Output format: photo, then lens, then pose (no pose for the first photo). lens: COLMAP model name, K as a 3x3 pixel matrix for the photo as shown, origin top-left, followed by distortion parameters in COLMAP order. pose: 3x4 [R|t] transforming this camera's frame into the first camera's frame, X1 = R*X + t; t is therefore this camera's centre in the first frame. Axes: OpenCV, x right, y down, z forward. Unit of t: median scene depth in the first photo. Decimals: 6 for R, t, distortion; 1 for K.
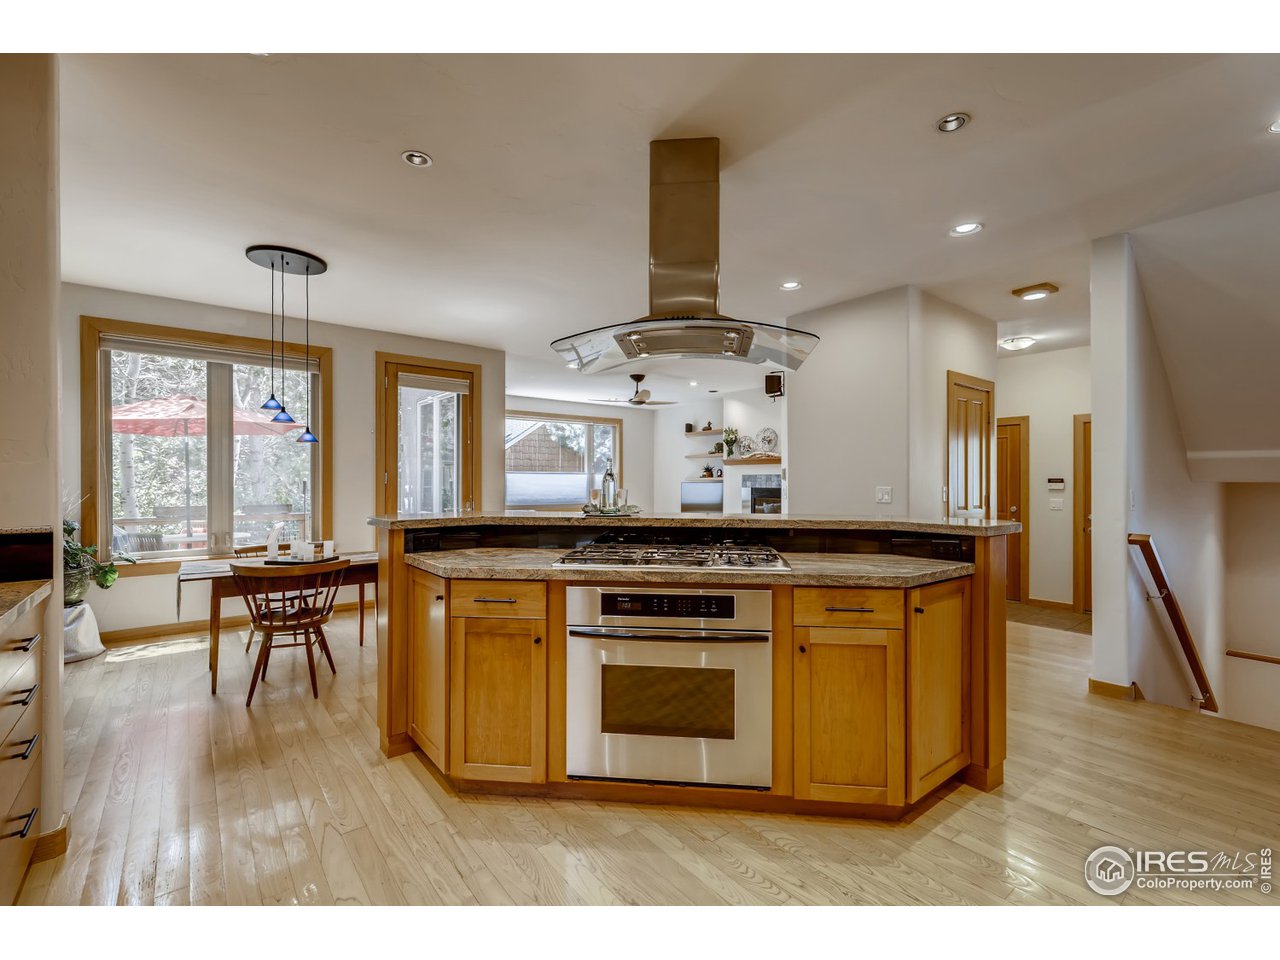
lens RADIAL K [[585.0, 0, 650.5], [0, 585.0, 478.3], [0, 0, 1]] dist [0.001970, 0.001590]
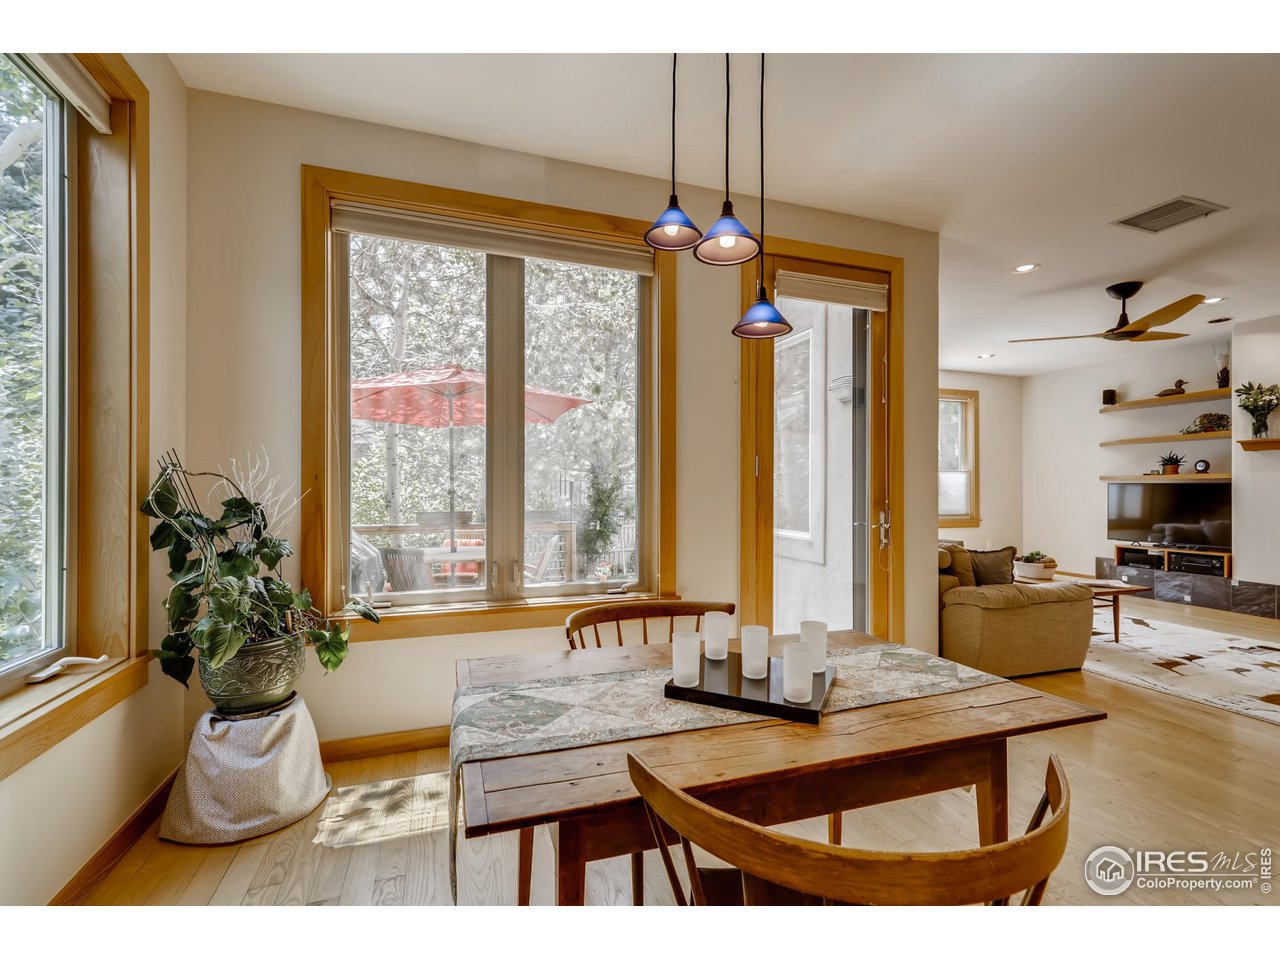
lens RADIAL K [[585.0, 0, 632.8], [0, 585.0, 485.5], [0, 0, 1]] dist [0.001970, 0.001590]
pose [[0.937228, -0.001980, -0.348711, -0.230629], [0.000467, 0.999990, -0.004423, 0.012947], [0.348716, 0.003982, 0.937220, 0.280636]]
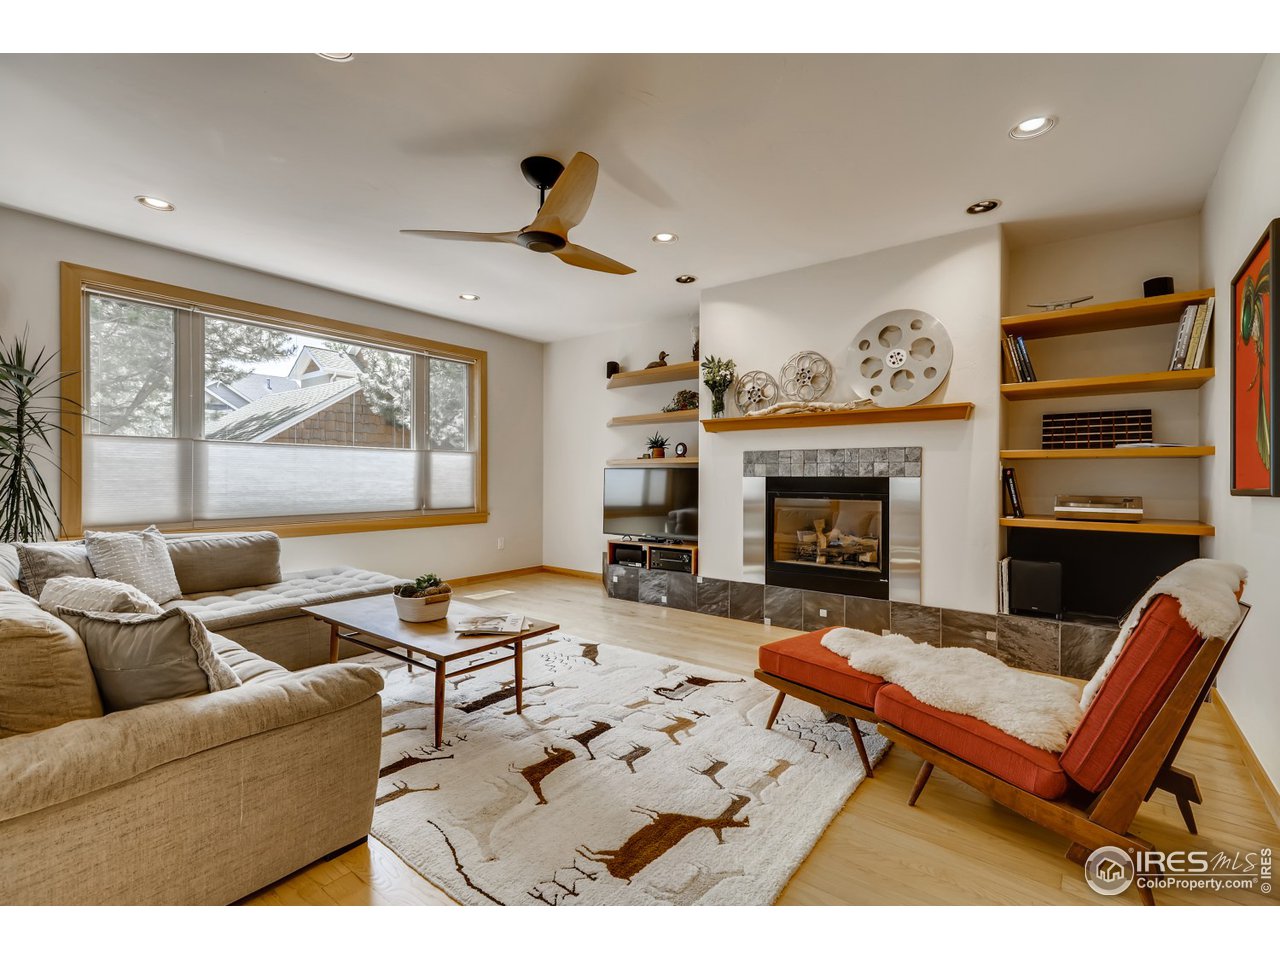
lens RADIAL K [[585.0, 0, 641.9], [0, 585.0, 479.1], [0, 0, 1]] dist [0.001970, 0.001590]
pose [[0.973002, -0.000731, 0.230795, -0.041703], [-0.000993, 0.999972, 0.007354, 0.014307], [-0.230794, -0.007385, 0.972975, 0.546271]]
